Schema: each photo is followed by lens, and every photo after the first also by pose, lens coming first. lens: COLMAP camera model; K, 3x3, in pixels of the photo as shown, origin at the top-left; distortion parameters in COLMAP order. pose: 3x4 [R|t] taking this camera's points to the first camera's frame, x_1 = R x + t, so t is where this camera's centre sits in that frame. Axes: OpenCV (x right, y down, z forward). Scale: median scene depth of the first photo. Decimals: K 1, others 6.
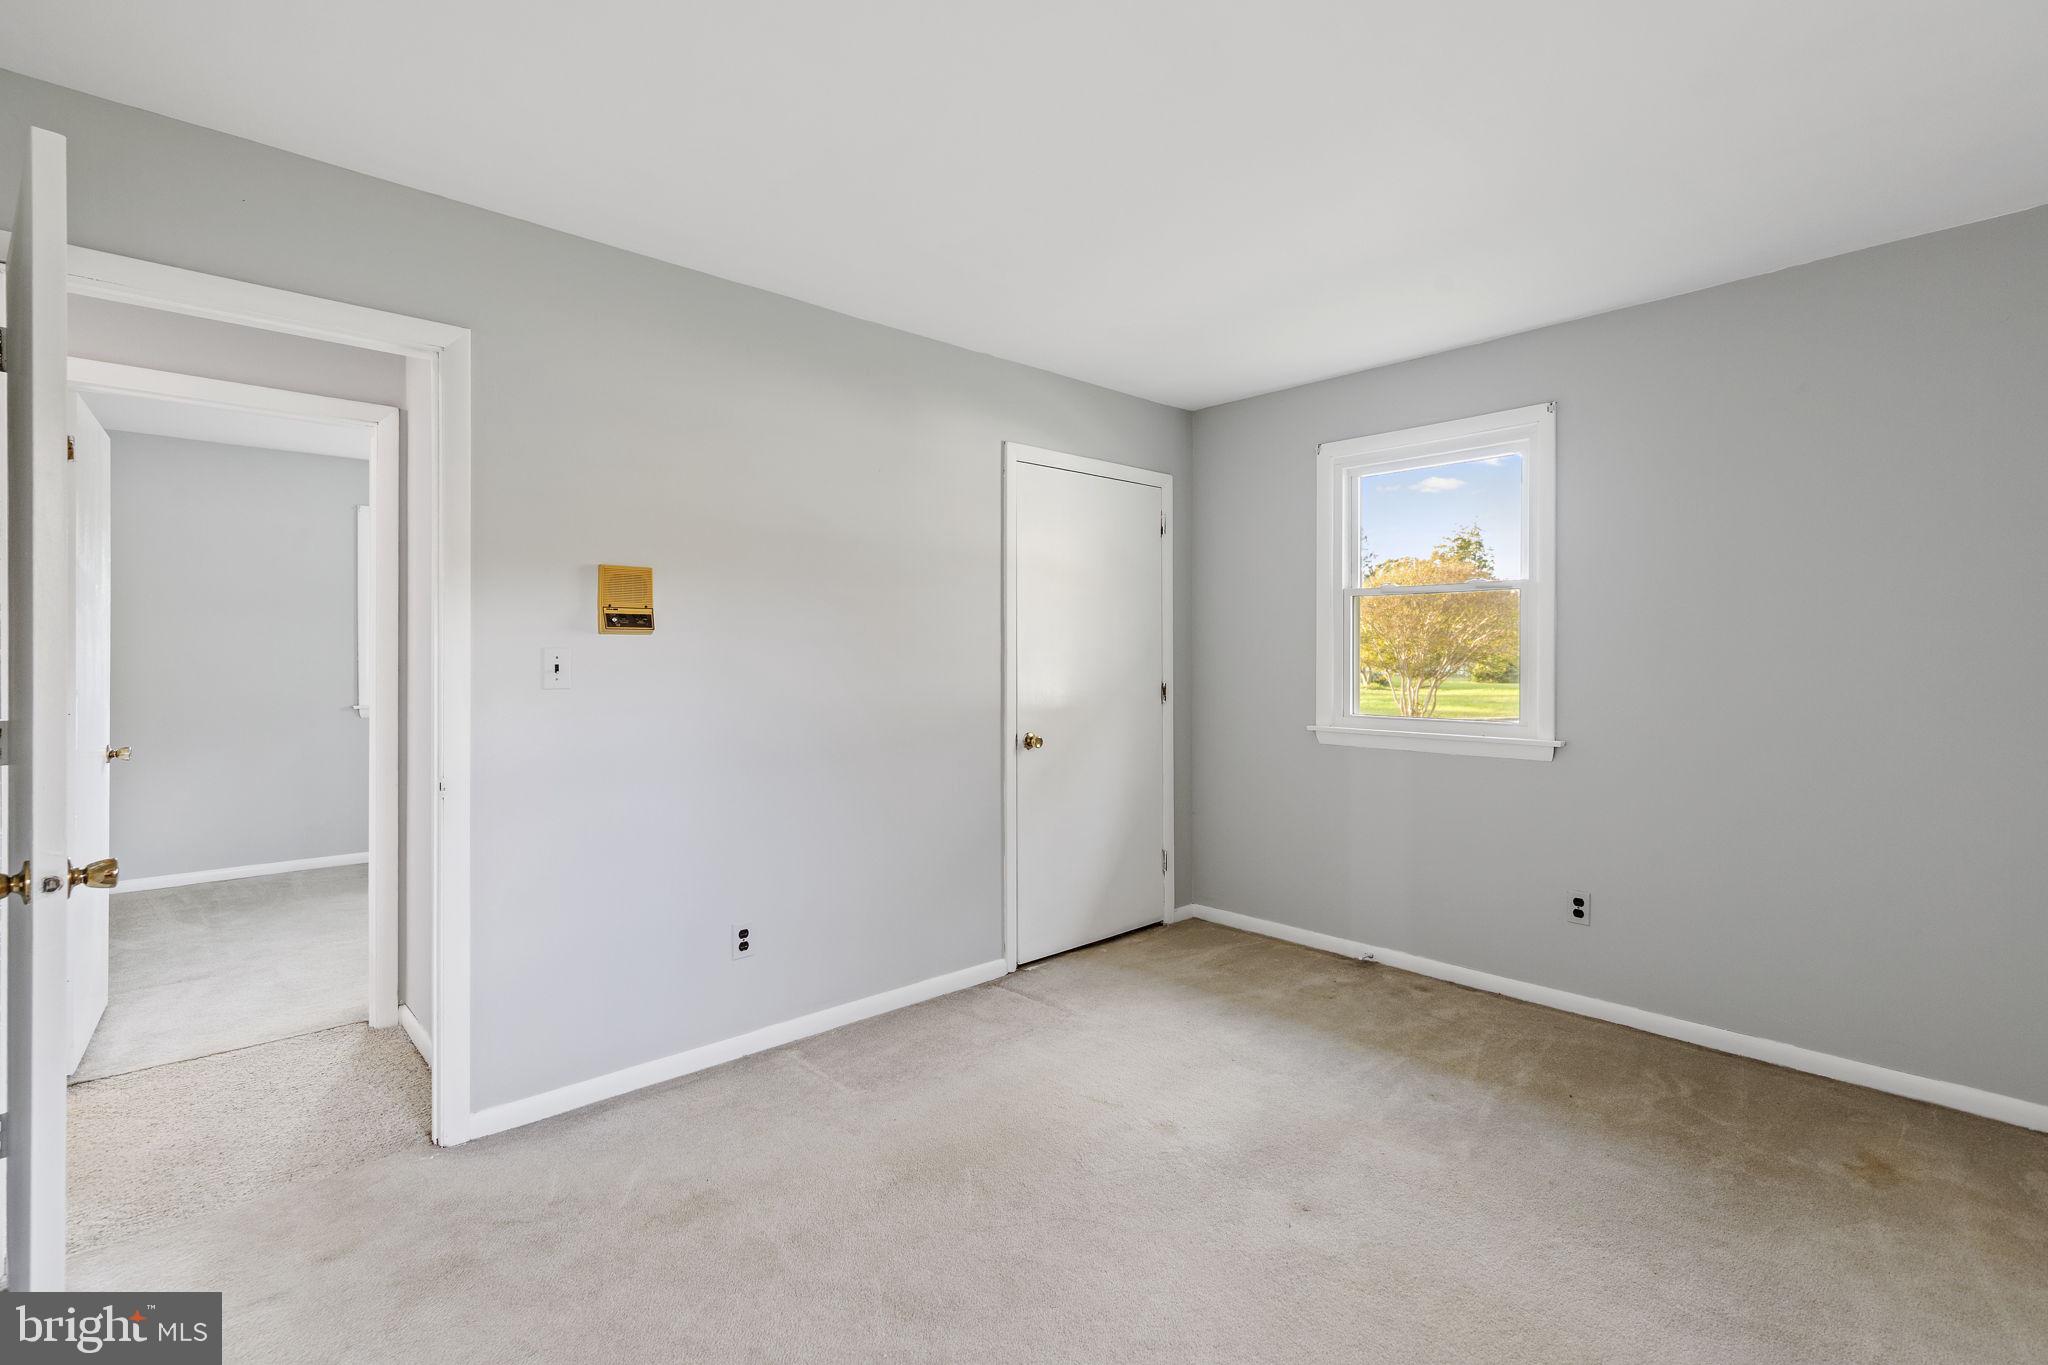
lens RADIAL K [[933.4, 0, 1016.3], [0, 933.4, 662.6], [0, 0, 1]] dist [0.009710, -0.000068]
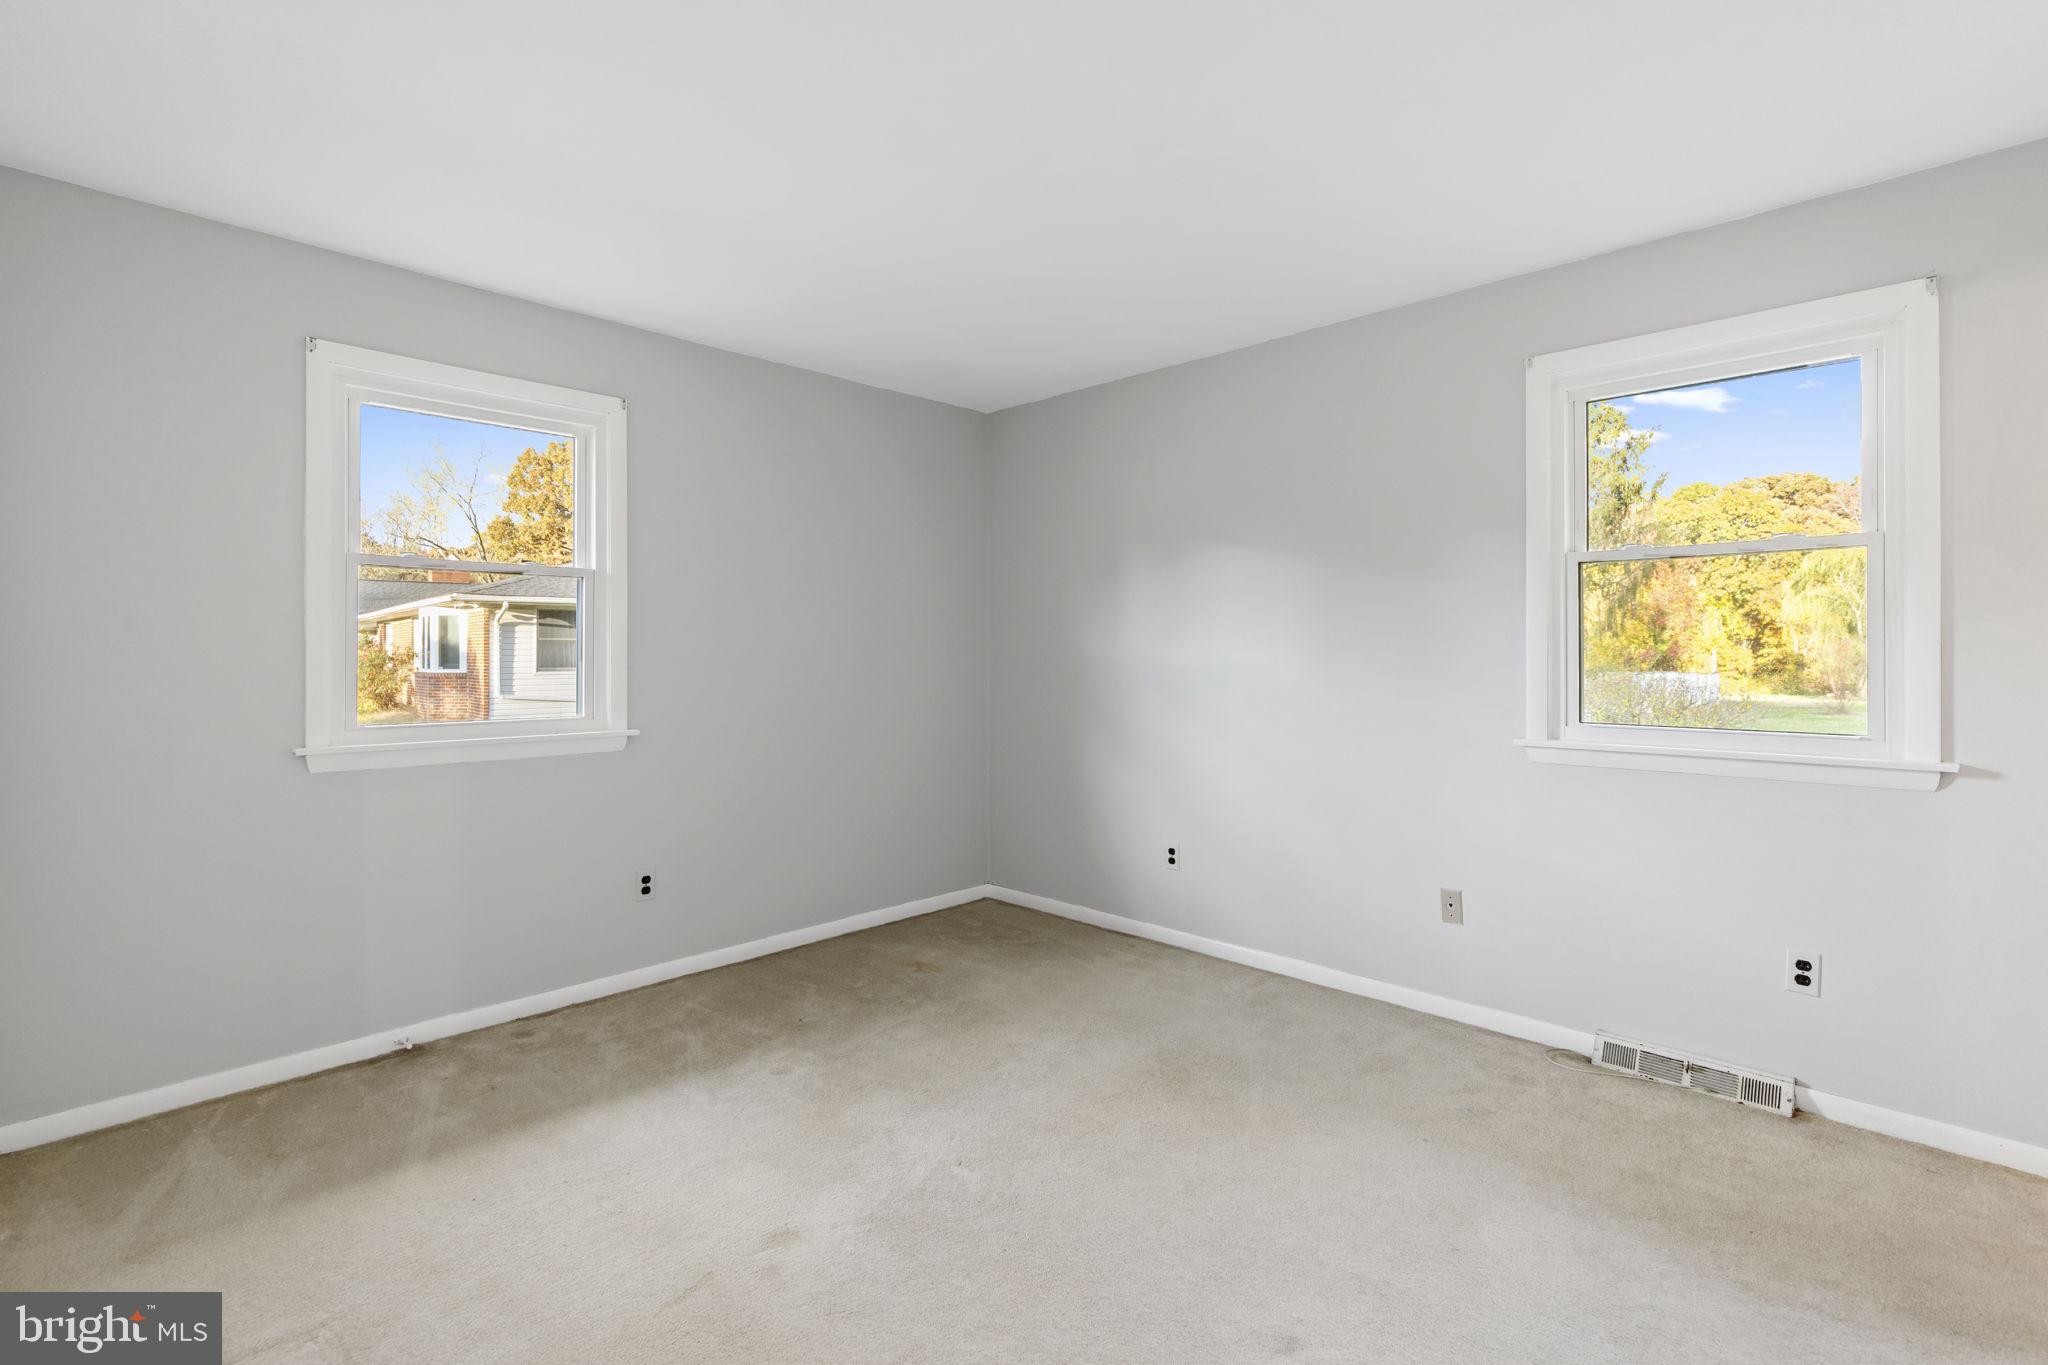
lens RADIAL K [[954.2, 0, 1032.8], [0, 954.2, 658.3], [0, 0, 1]] dist [0.011865, 0.000004]
pose [[-0.073321, -0.007635, 0.997279, -0.500338], [0.001510, 0.999969, 0.007767, -0.002870], [-0.997307, 0.002075, -0.073307, 0.631230]]
